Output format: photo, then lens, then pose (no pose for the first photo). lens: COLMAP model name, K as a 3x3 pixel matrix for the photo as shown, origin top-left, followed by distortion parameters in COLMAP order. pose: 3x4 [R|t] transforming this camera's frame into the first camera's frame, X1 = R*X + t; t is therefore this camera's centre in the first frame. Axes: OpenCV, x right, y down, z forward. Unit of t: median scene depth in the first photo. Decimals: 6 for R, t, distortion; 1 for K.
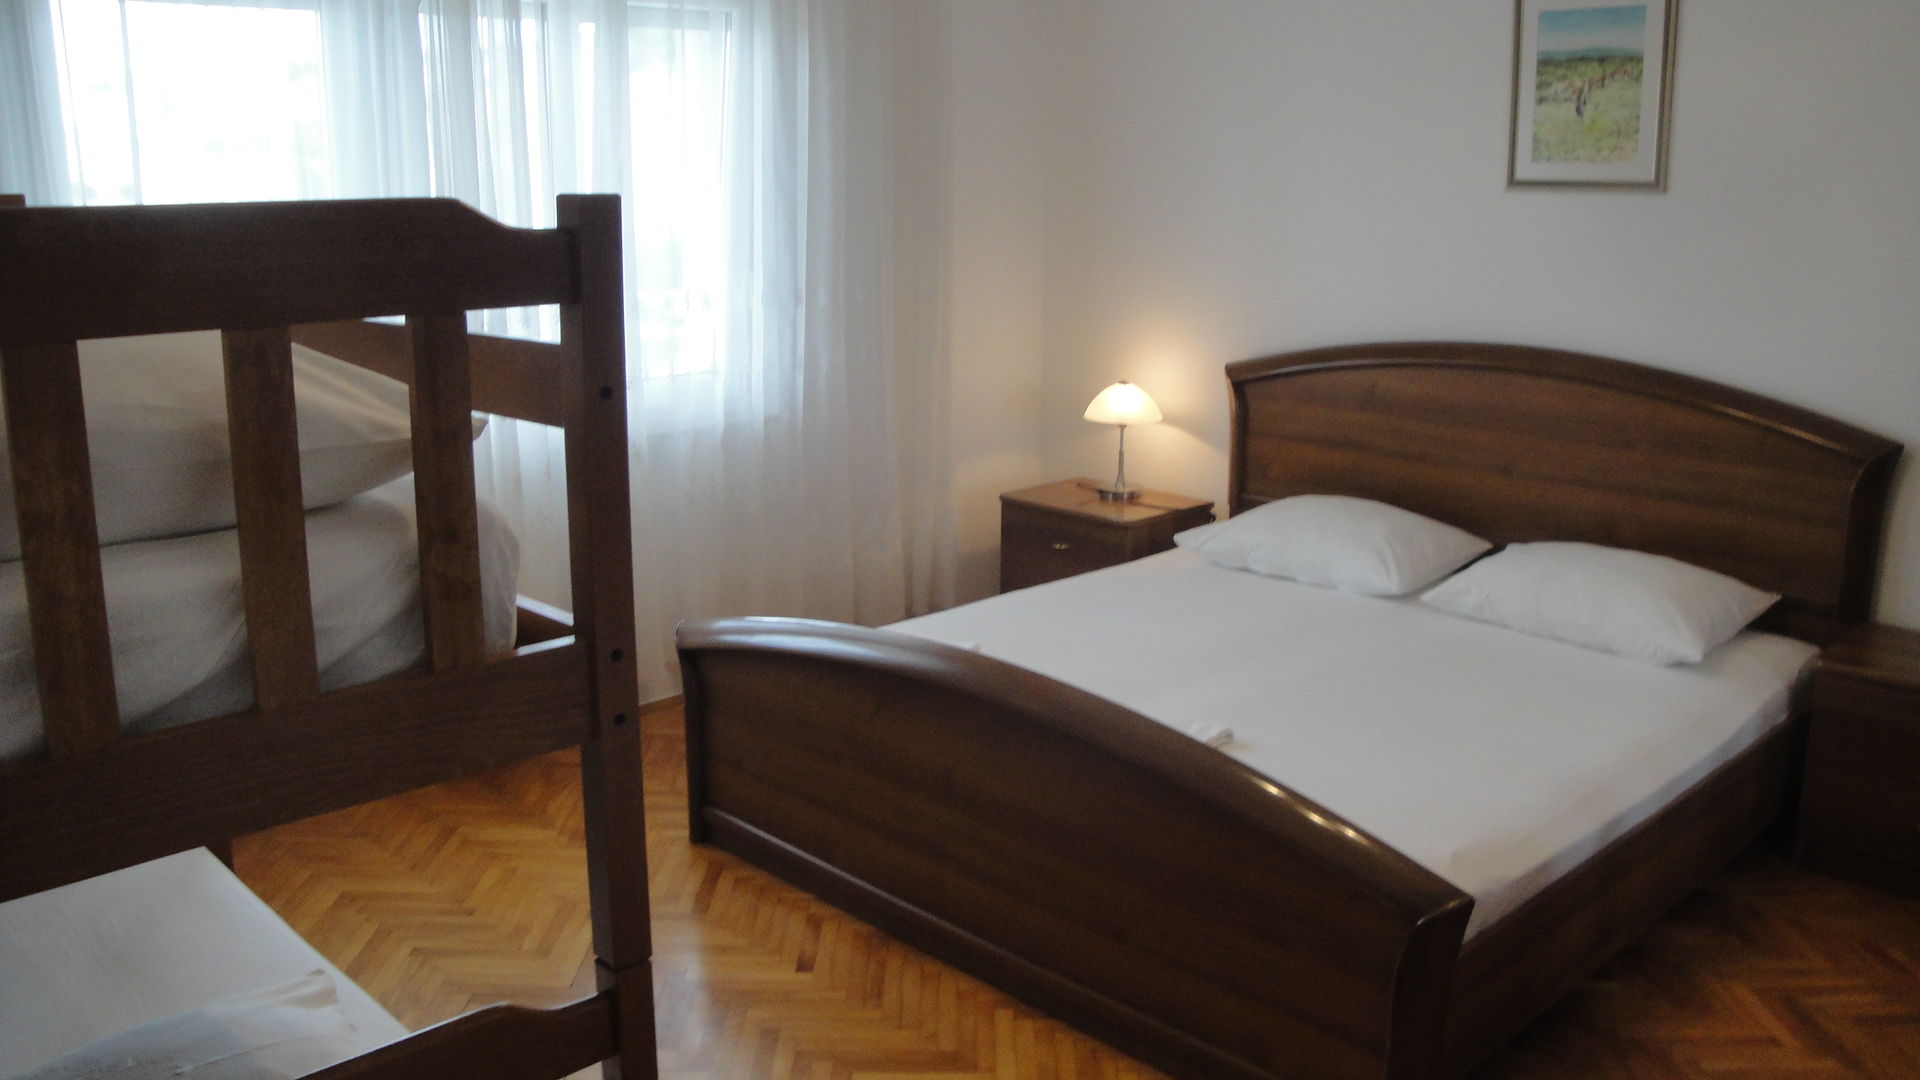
lens RADIAL K [[1591.6, 0, 958.3], [0, 1591.6, 530.2], [0, 0, 1]] dist [-0.177807, 0.154542]
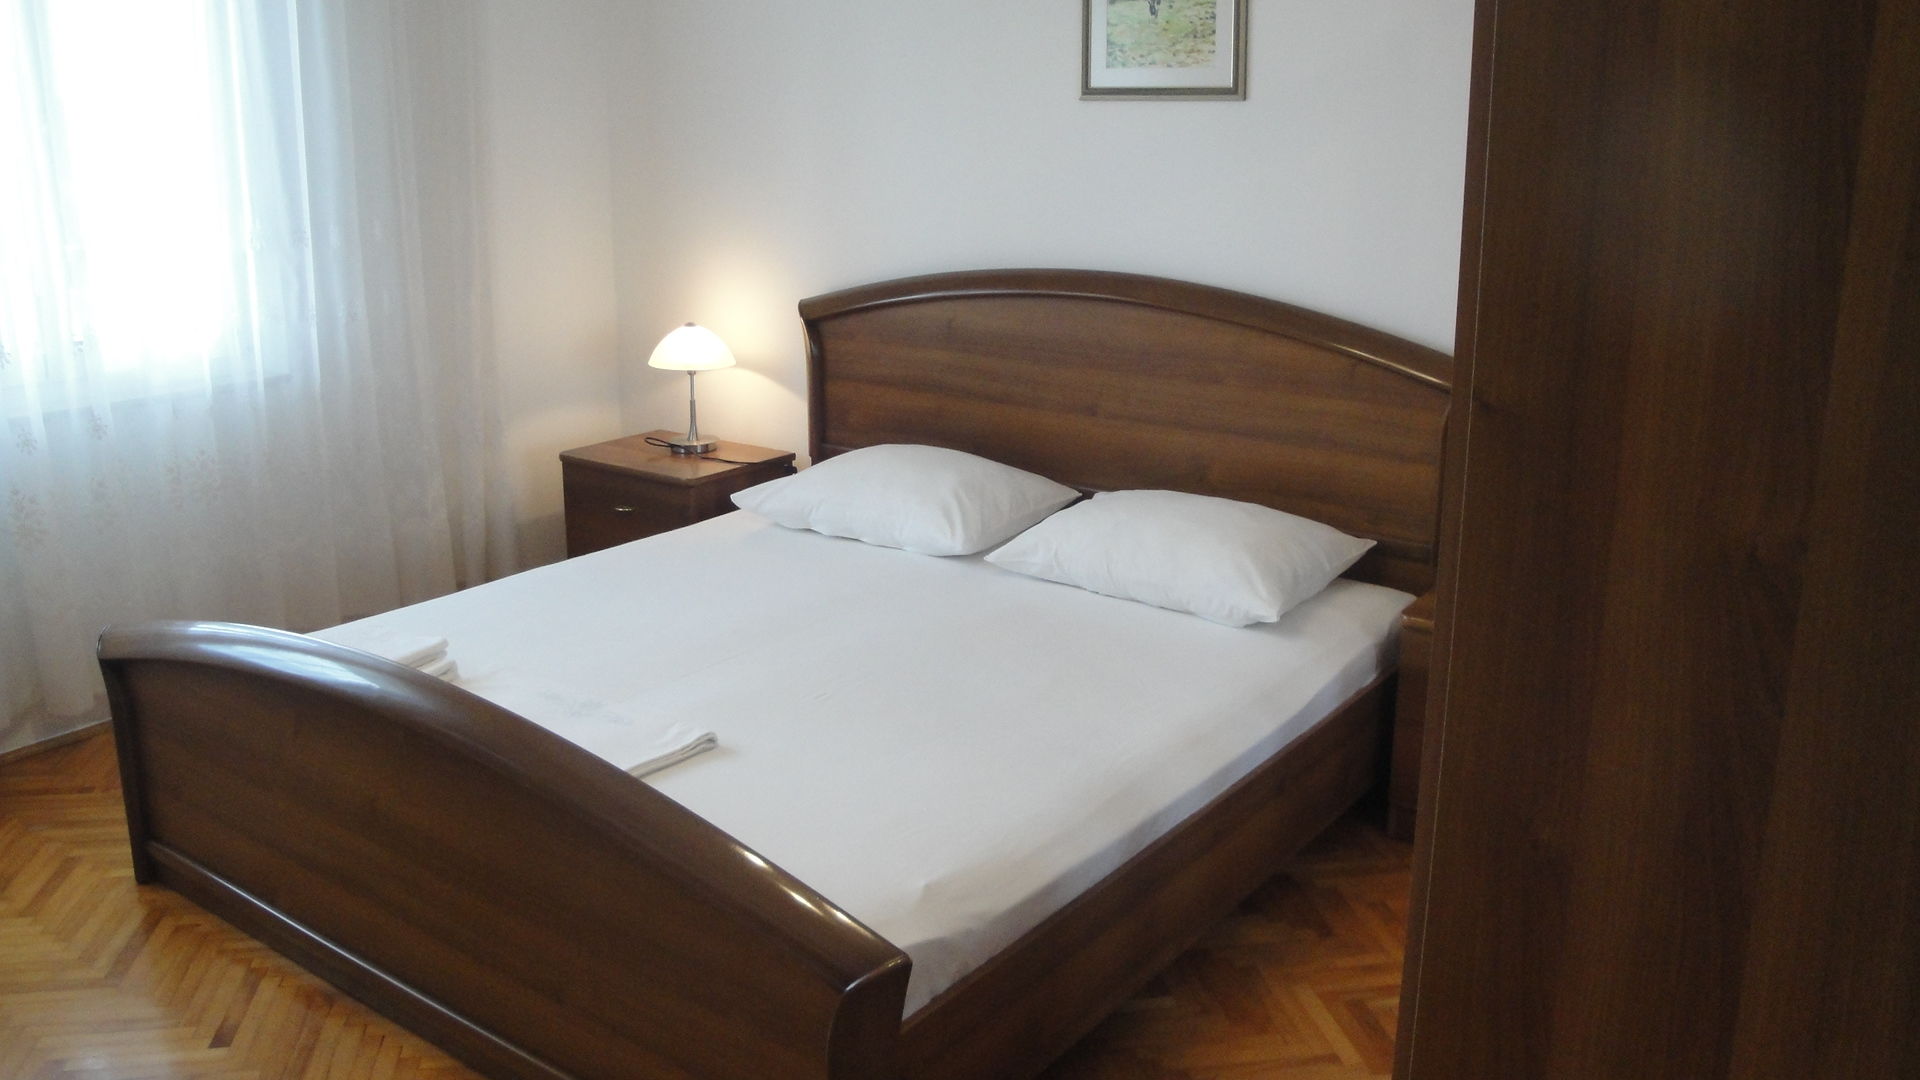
lens RADIAL K [[1591.6, 0, 958.3], [0, 1591.6, 530.2], [0, 0, 1]] dist [-0.177807, 0.154542]
pose [[0.986120, -0.041758, 0.160695, 0.131470], [0.035202, 0.998436, 0.043436, -0.012445], [-0.162258, -0.037176, 0.986048, 0.107241]]
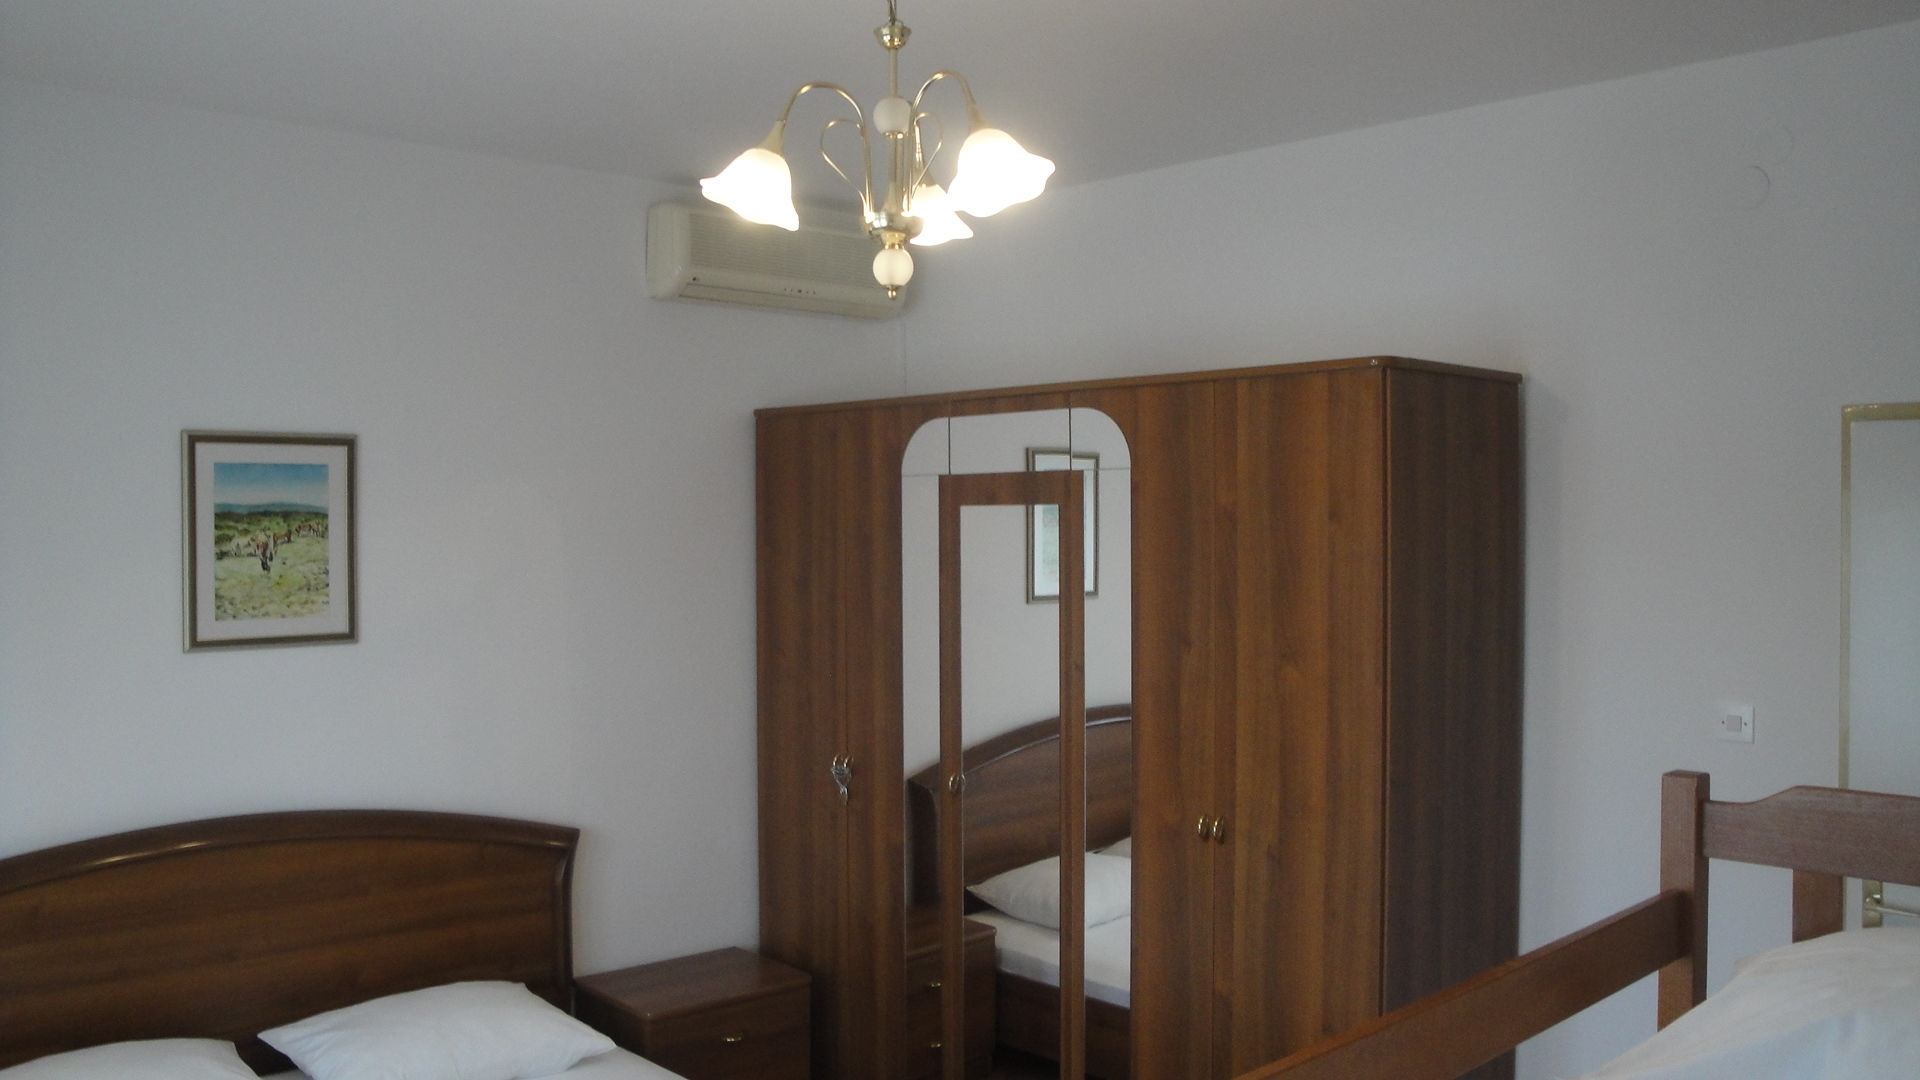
lens RADIAL K [[1591.6, 0, 958.3], [0, 1591.6, 530.2], [0, 0, 1]] dist [-0.177807, 0.154542]
pose [[0.022890, -0.008668, 0.999700, -0.556614], [0.219395, 0.975630, 0.003436, -0.201523], [-0.975368, 0.219251, 0.024234, 0.544158]]
